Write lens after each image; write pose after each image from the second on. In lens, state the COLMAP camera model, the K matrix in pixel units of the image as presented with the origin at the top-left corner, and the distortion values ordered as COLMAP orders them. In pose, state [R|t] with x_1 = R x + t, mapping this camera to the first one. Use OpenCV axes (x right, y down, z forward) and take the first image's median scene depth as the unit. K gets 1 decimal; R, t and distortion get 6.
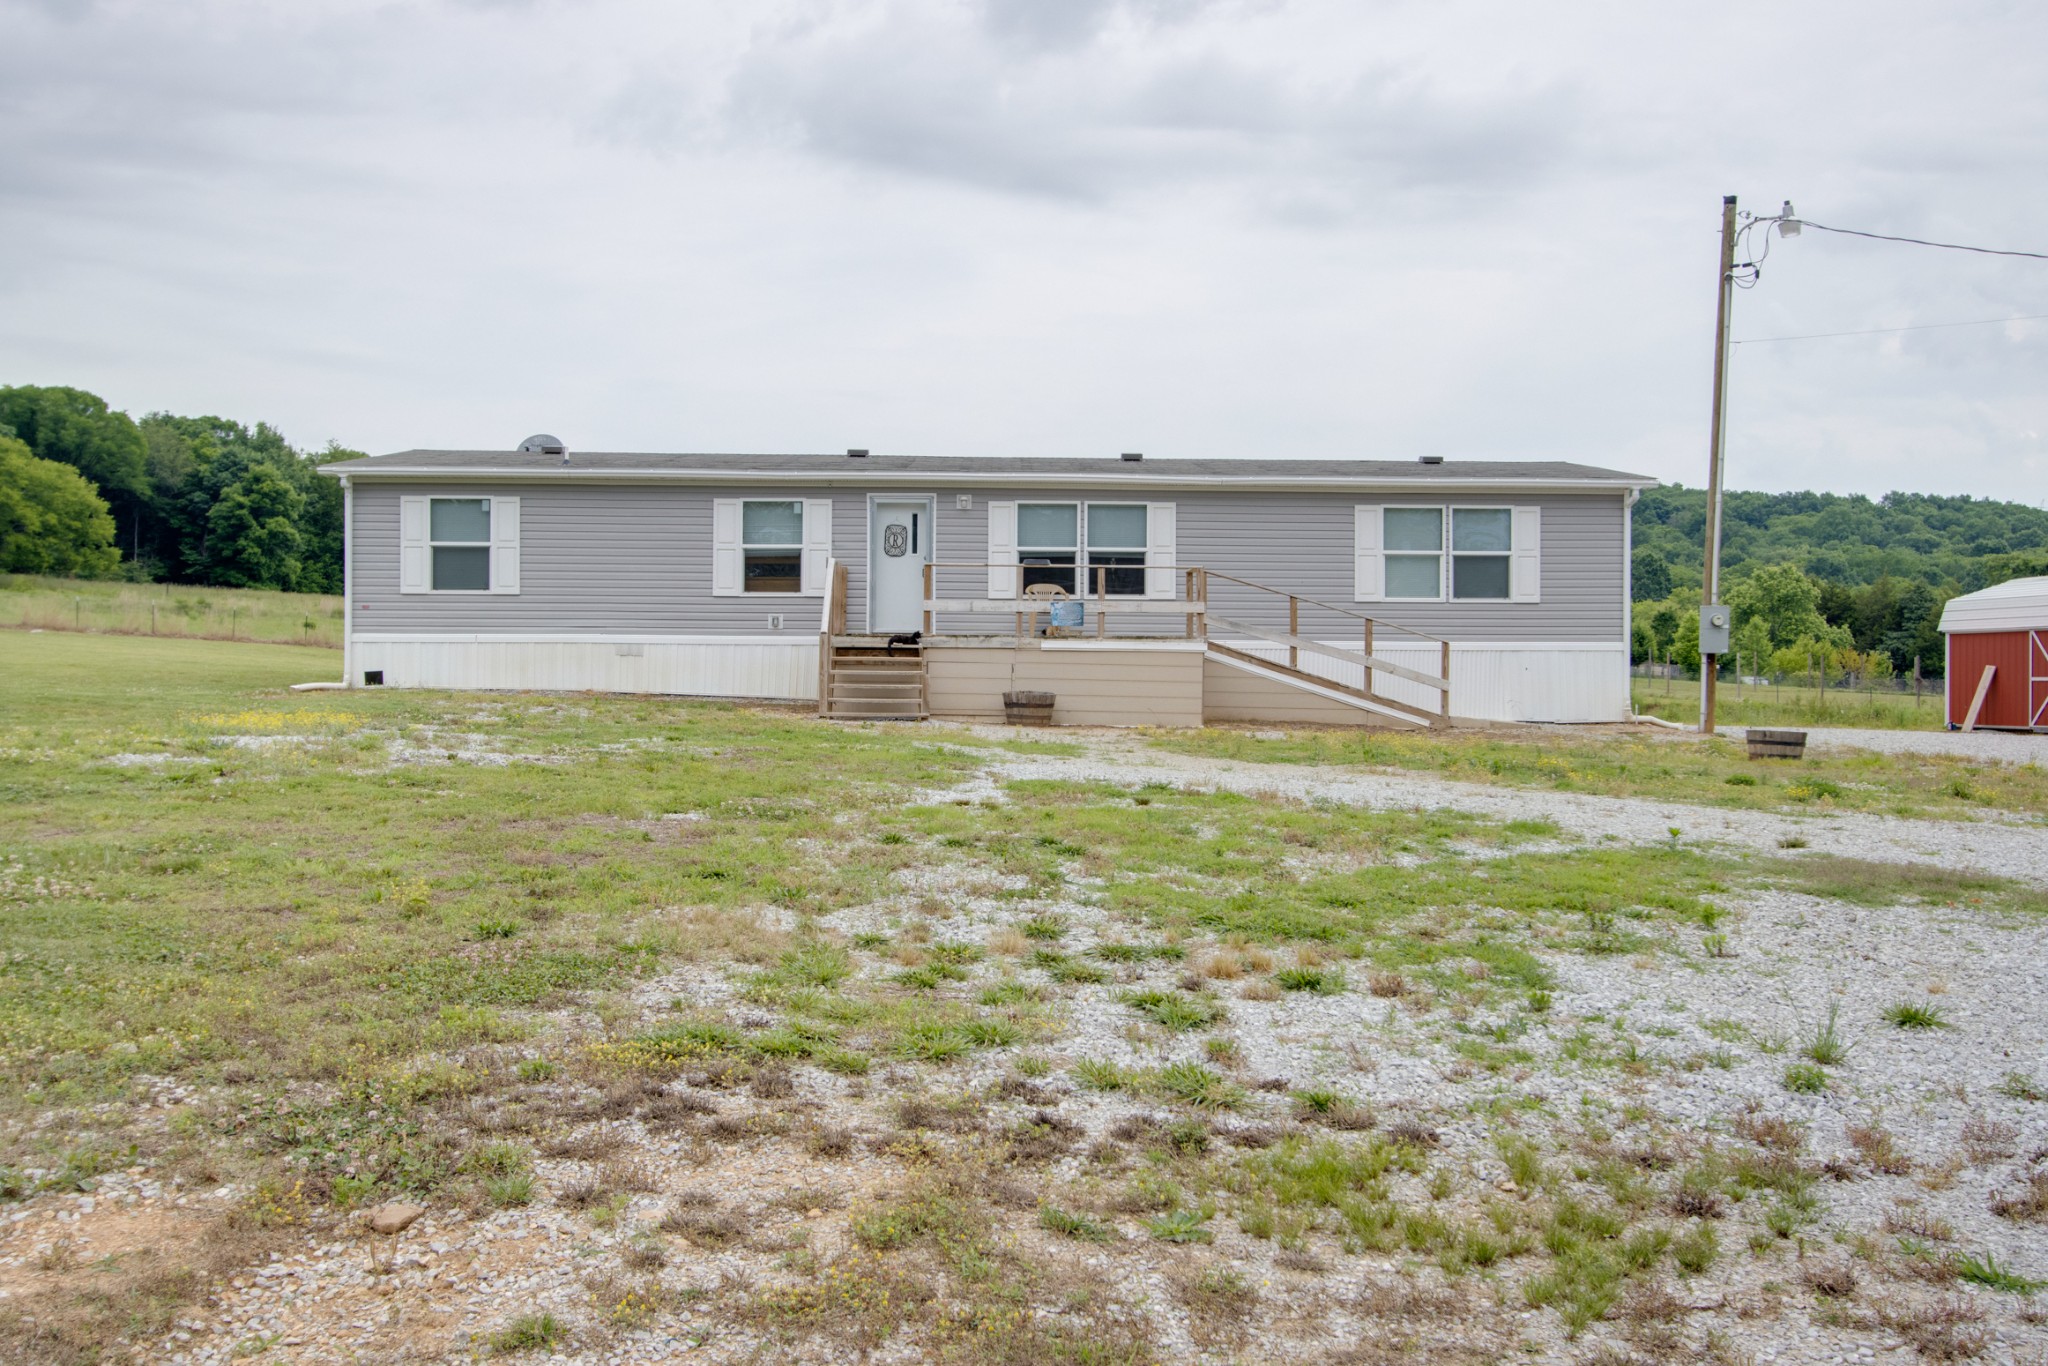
lens RADIAL K [[1867.4, 0, 1008.0], [0, 1867.4, 685.9], [0, 0, 1]] dist [0.019664, 0.000000]
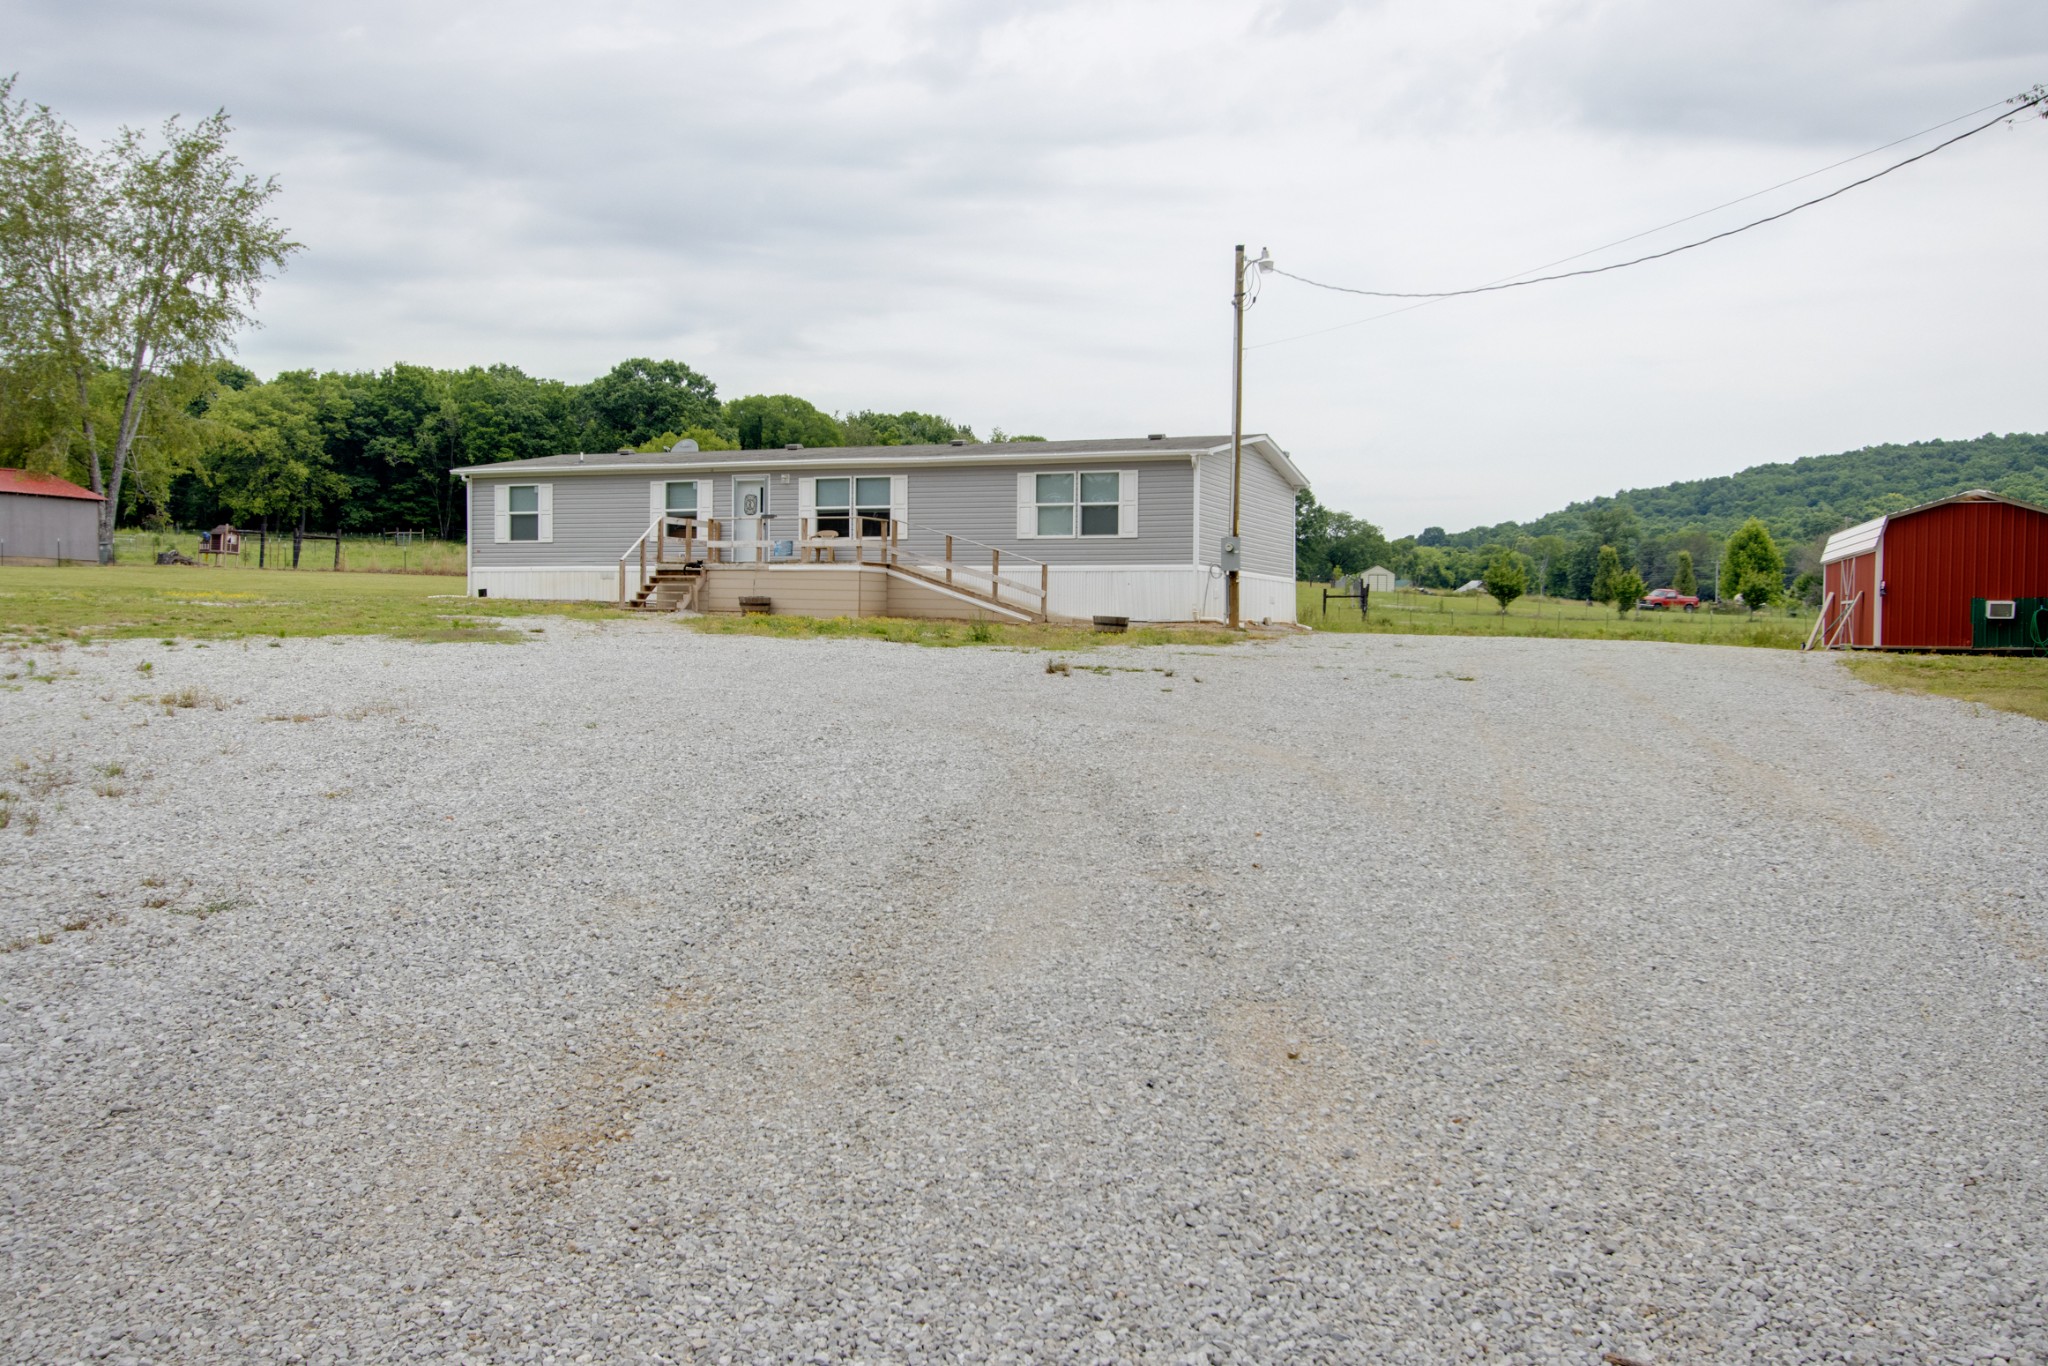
lens RADIAL K [[1738.7, 0, 1037.6], [0, 1738.7, 680.6], [0, 0, 1]] dist [0.037967, -0.001600]
pose [[0.921079, 0.014634, -0.389101, 0.744169], [-0.006776, 0.999745, 0.021560, 0.037722], [0.389317, -0.017222, 0.920943, -0.266380]]
